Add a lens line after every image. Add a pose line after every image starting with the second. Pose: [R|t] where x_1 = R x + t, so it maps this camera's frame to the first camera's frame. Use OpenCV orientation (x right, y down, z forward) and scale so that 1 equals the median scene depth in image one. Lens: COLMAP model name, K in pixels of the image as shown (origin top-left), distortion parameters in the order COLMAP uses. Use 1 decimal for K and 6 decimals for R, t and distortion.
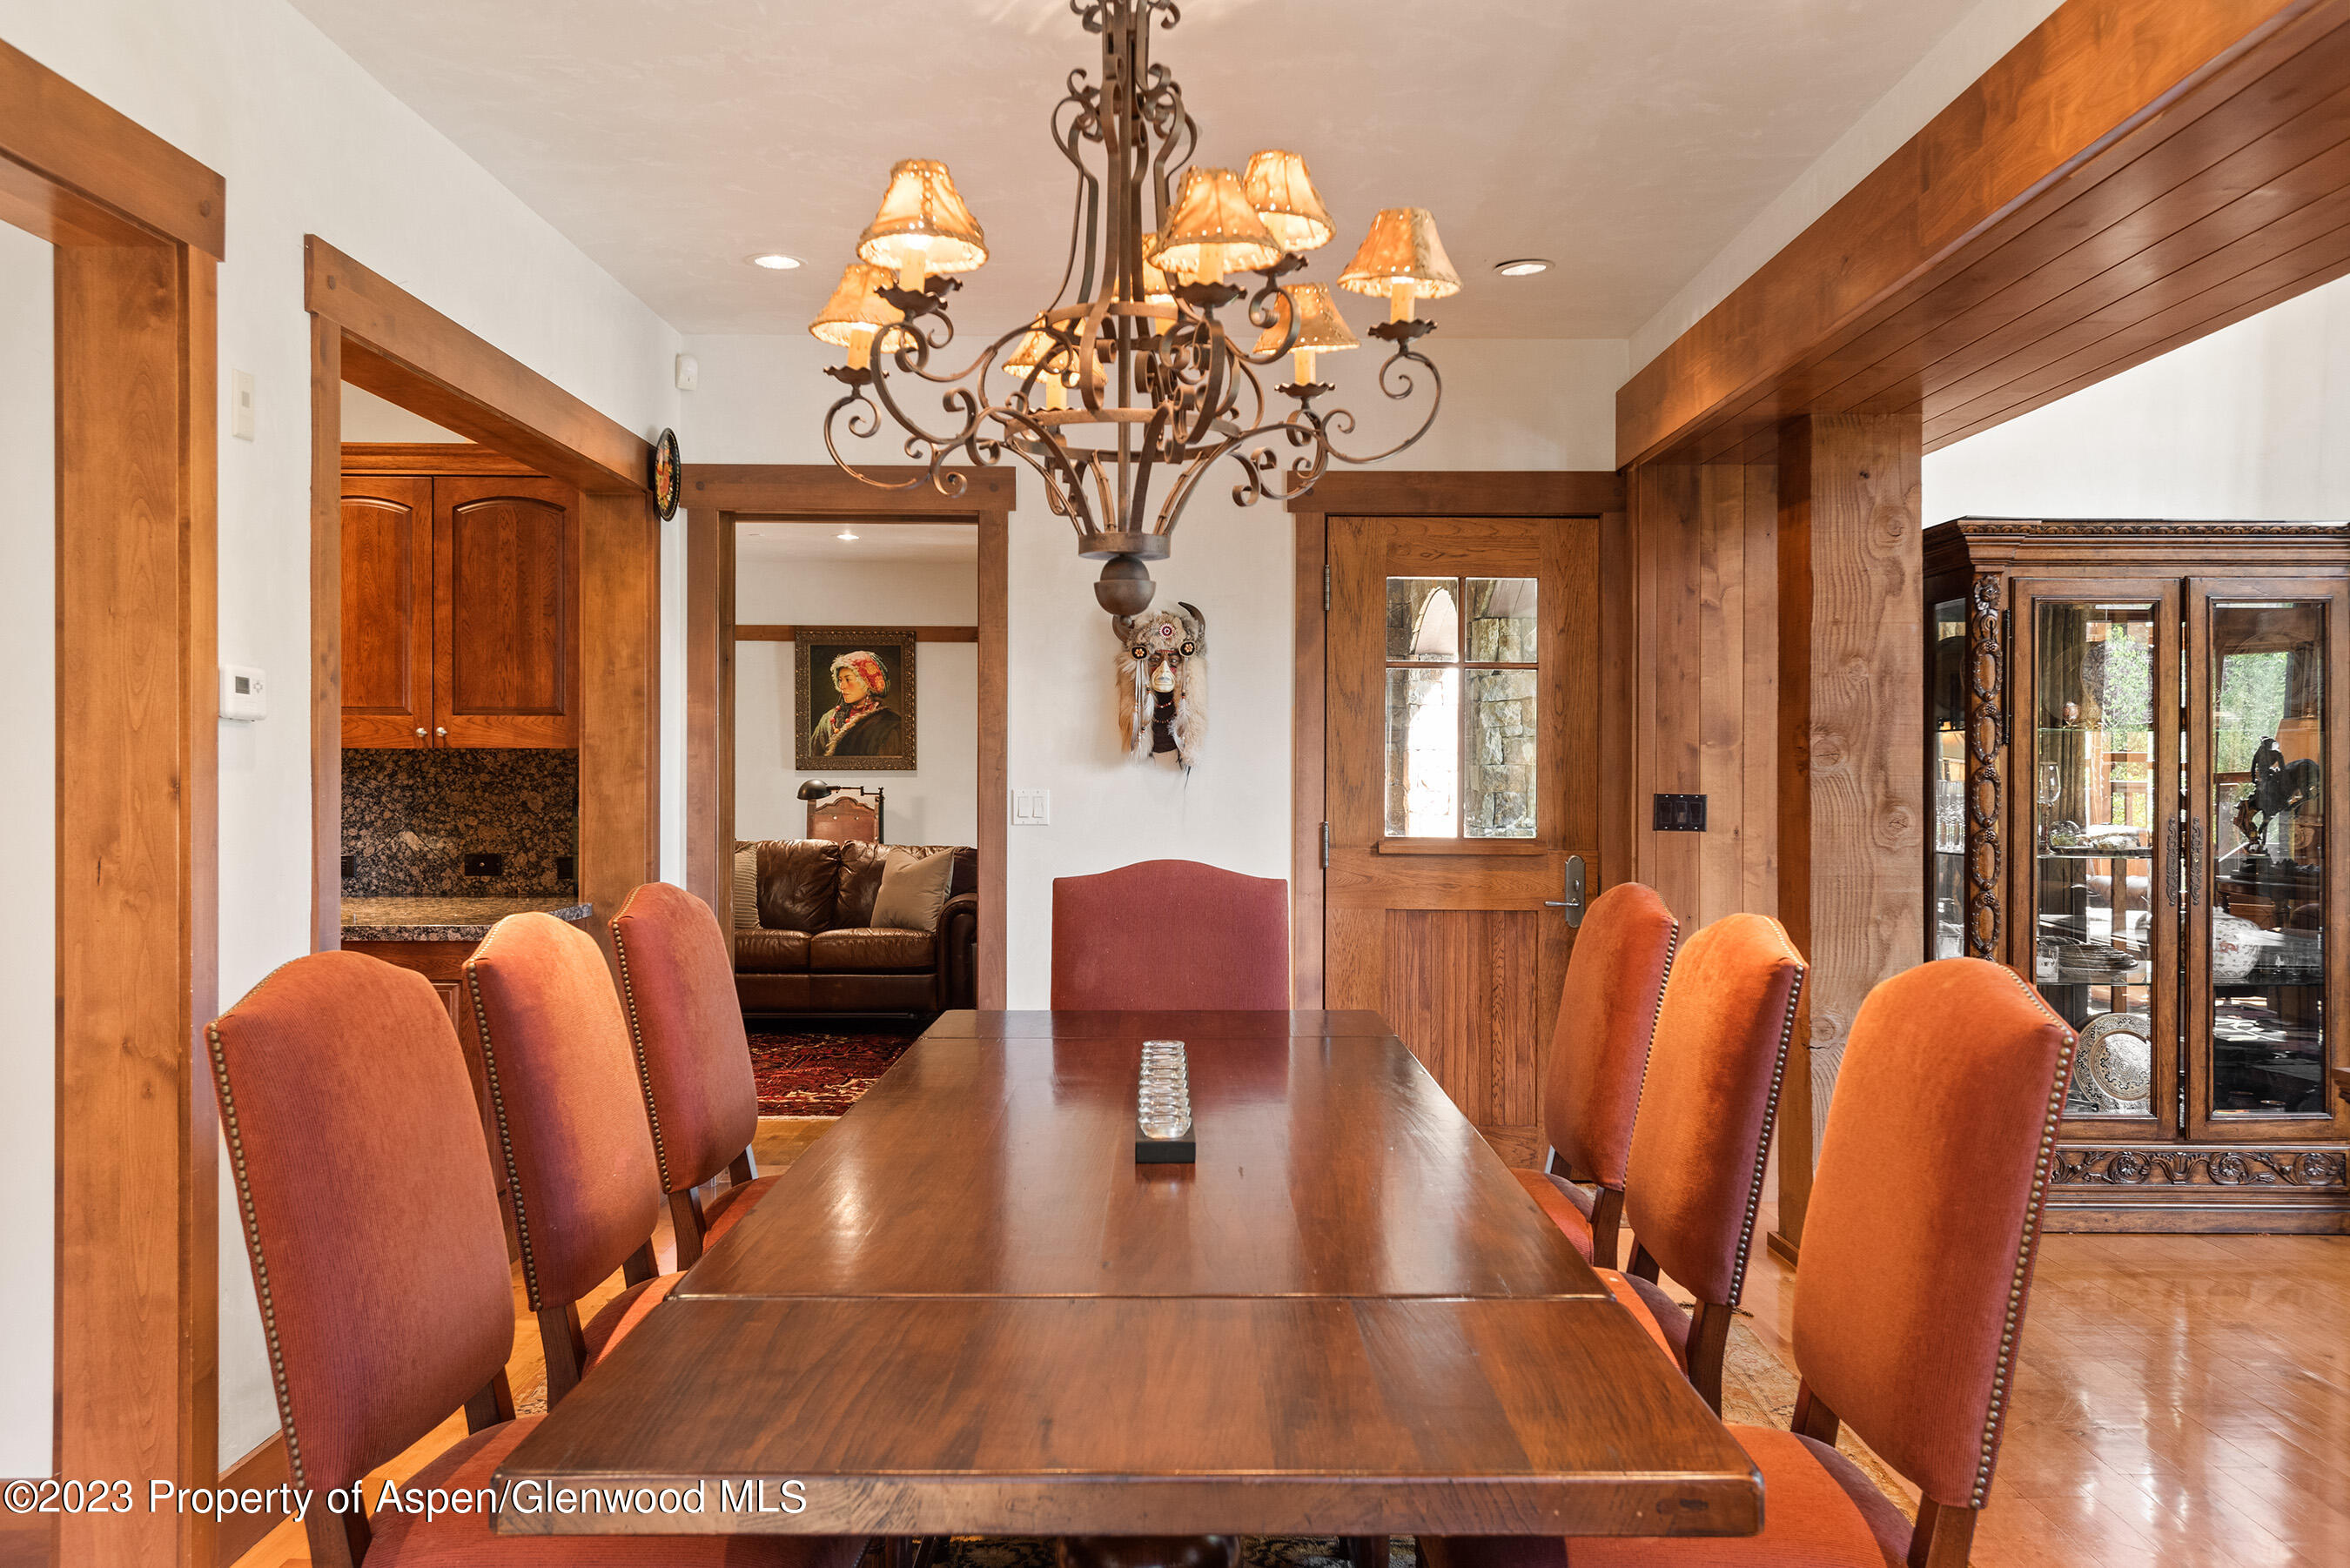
lens RADIAL K [[2031.4, 0, 1176.0], [0, 2031.4, 779.5], [0, 0, 1]] dist [-0.001255, -0.000257]
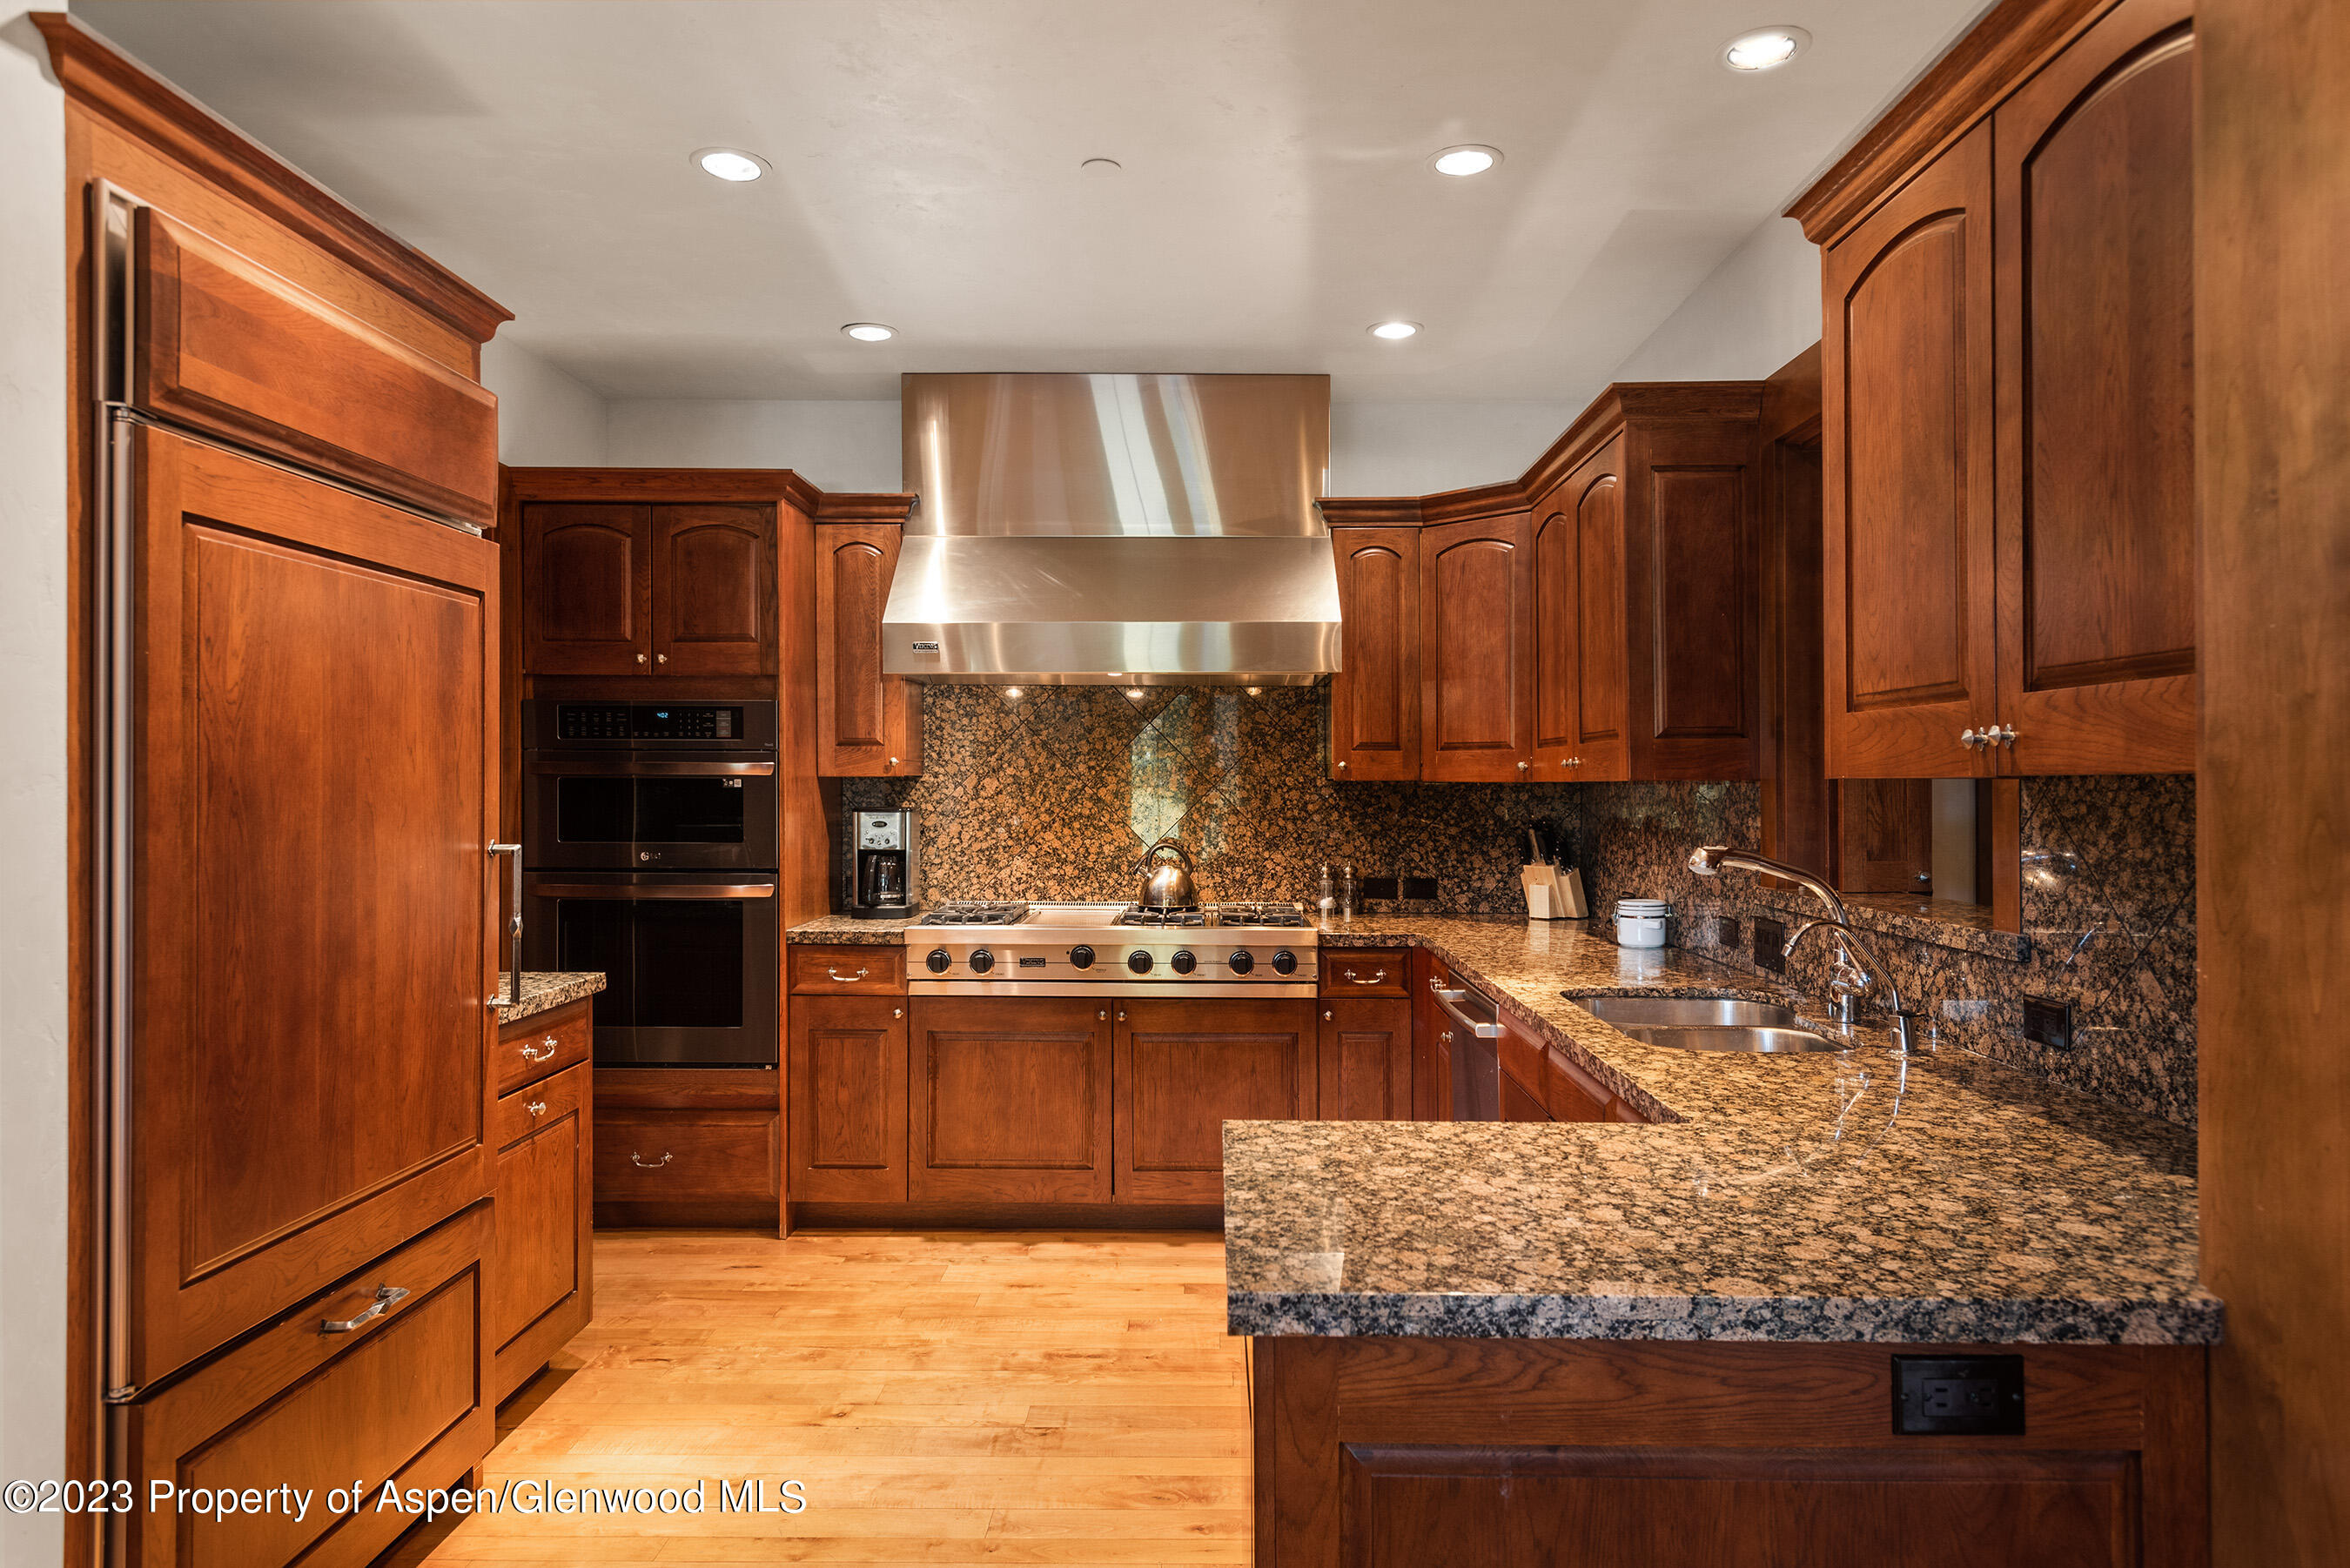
lens RADIAL K [[1381.4, 0, 1176.7], [0, 1381.4, 780.2], [0, 0, 1]] dist [0.000272, 0.000319]
pose [[-0.023898, -0.005968, -0.999697, -0.084312], [-0.008702, 0.999946, -0.005762, -0.011482], [0.999677, 0.008562, -0.023949, 0.843450]]
